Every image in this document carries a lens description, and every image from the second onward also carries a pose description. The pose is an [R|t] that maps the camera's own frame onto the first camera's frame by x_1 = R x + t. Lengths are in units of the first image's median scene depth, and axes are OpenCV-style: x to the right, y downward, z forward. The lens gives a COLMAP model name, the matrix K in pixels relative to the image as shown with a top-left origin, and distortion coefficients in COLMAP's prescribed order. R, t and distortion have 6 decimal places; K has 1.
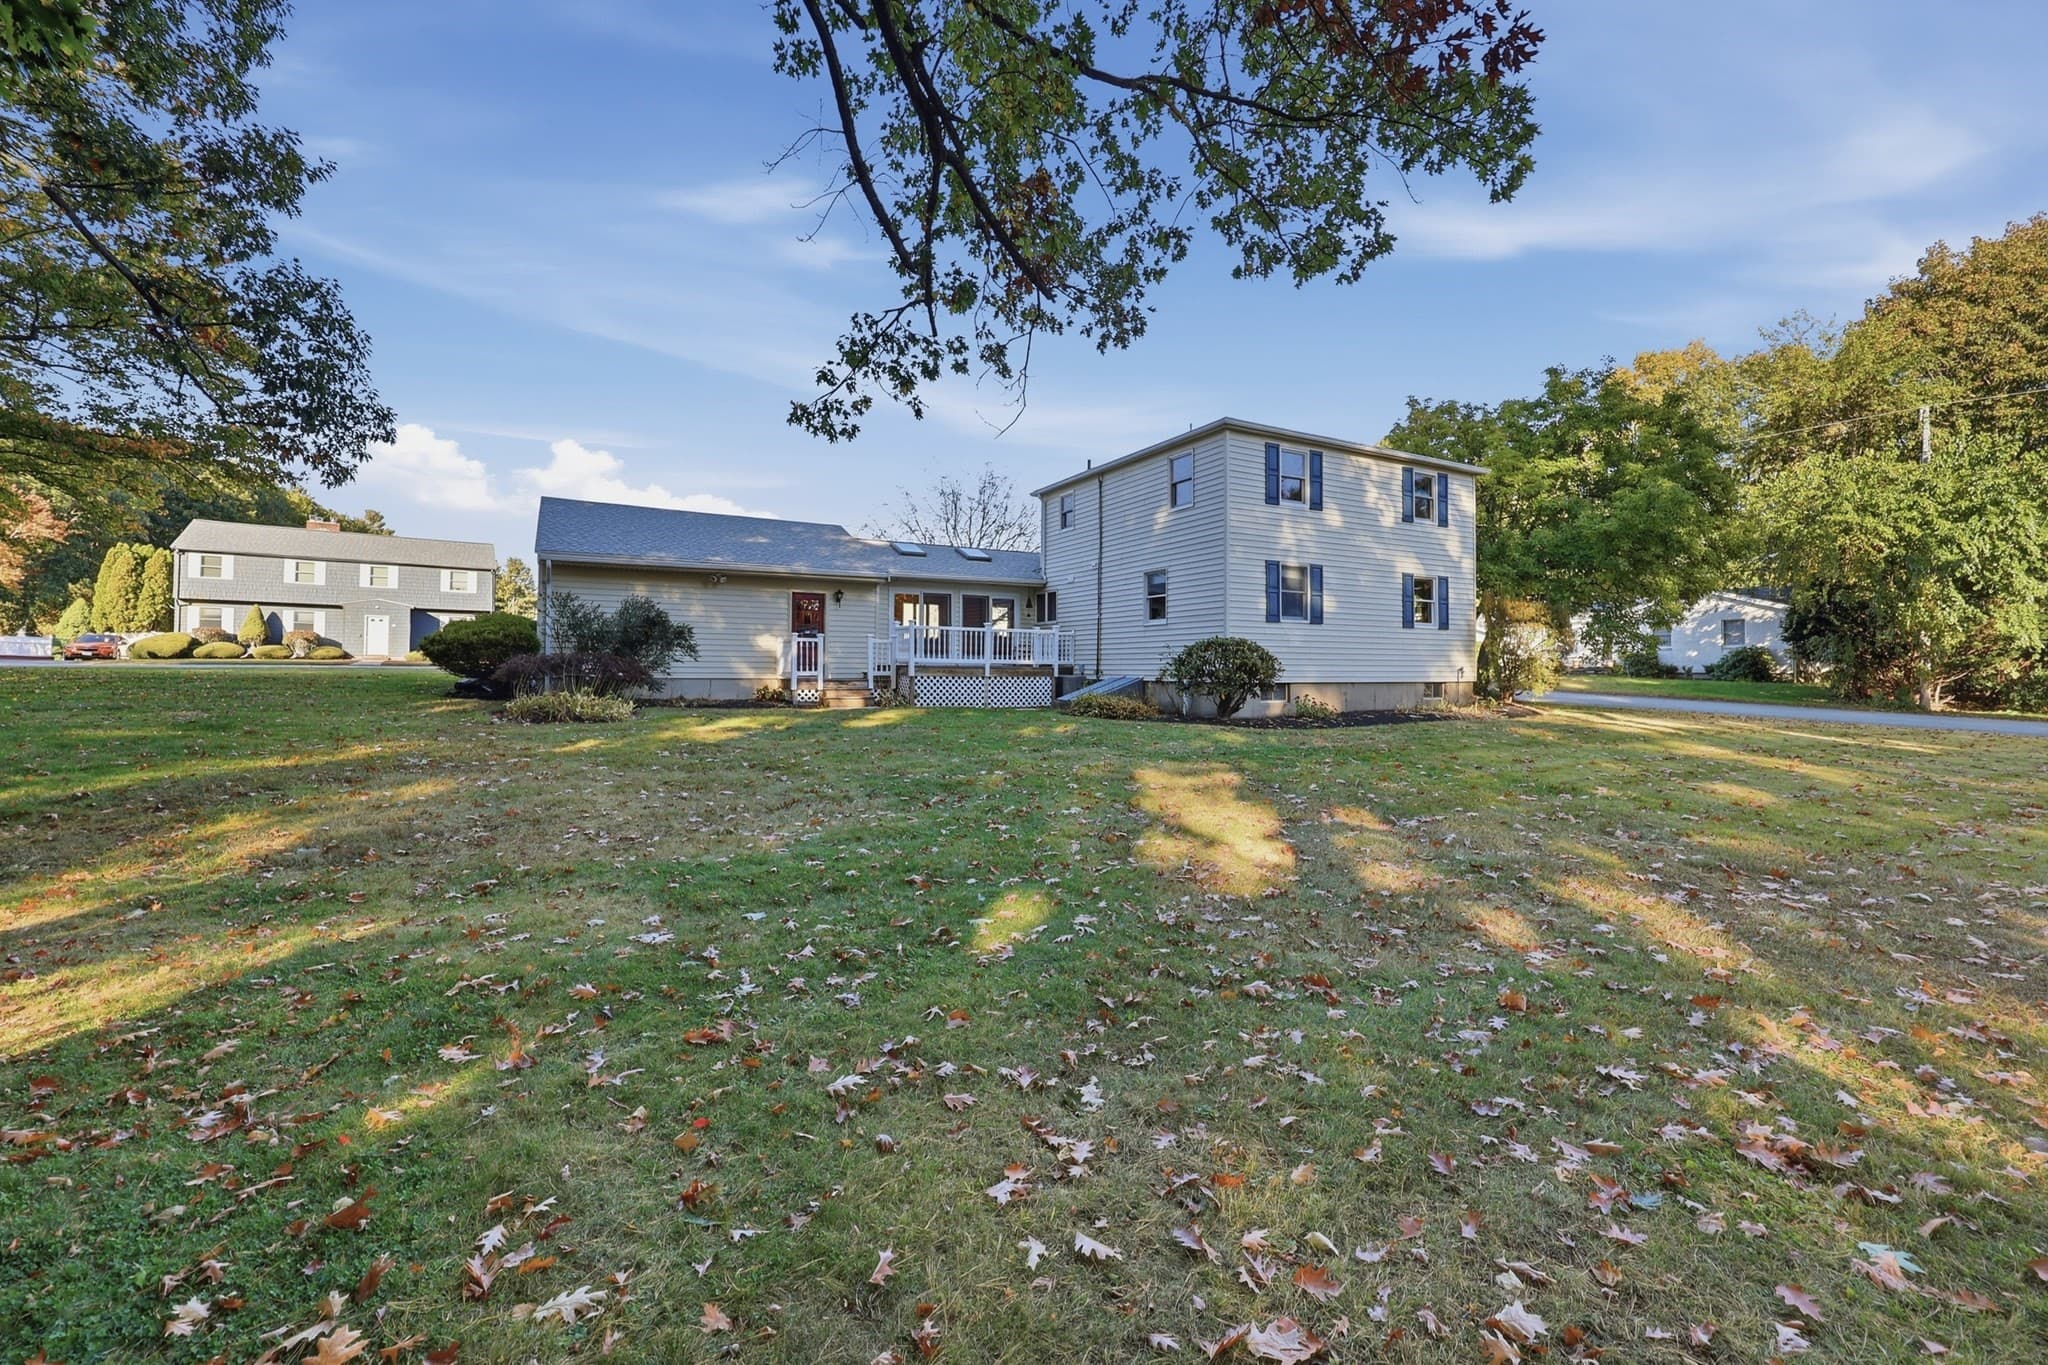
lens RADIAL K [[870.6, 0, 1035.2], [0, 870.6, 649.2], [0, 0, 1]] dist [0.010168, 0.000181]
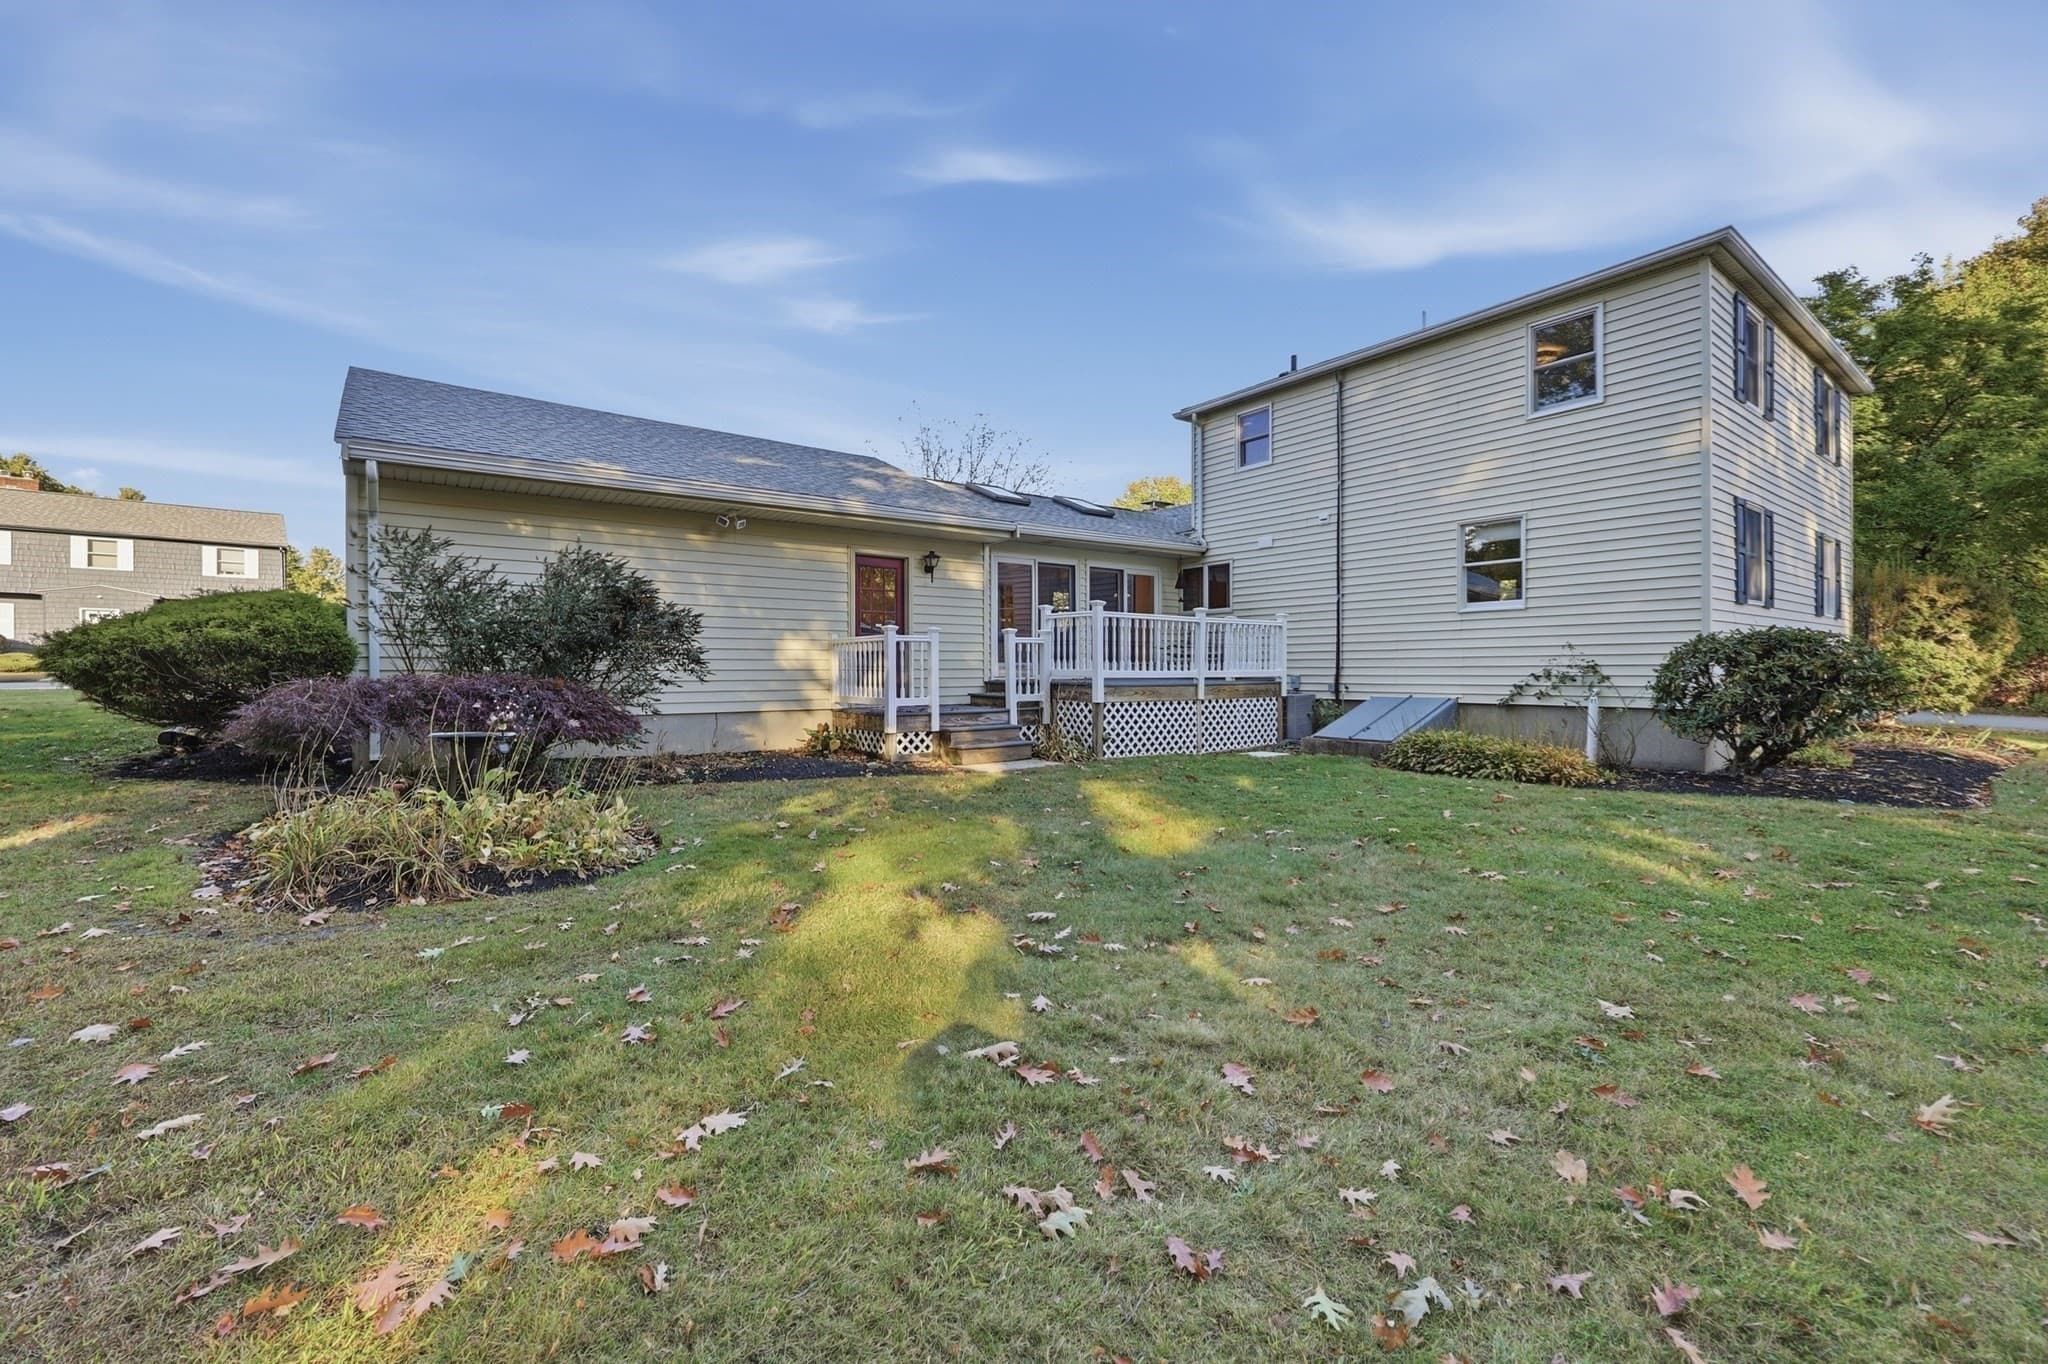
lens RADIAL K [[834.6, 0, 1025.6], [0, 834.6, 673.0], [0, 0, 1]] dist [0.002007, 0.000177]
pose [[0.987288, -0.012372, 0.158460, -0.256457], [0.007573, 0.999495, 0.030853, -0.004486], [-0.158762, -0.029261, 0.986883, 0.453347]]
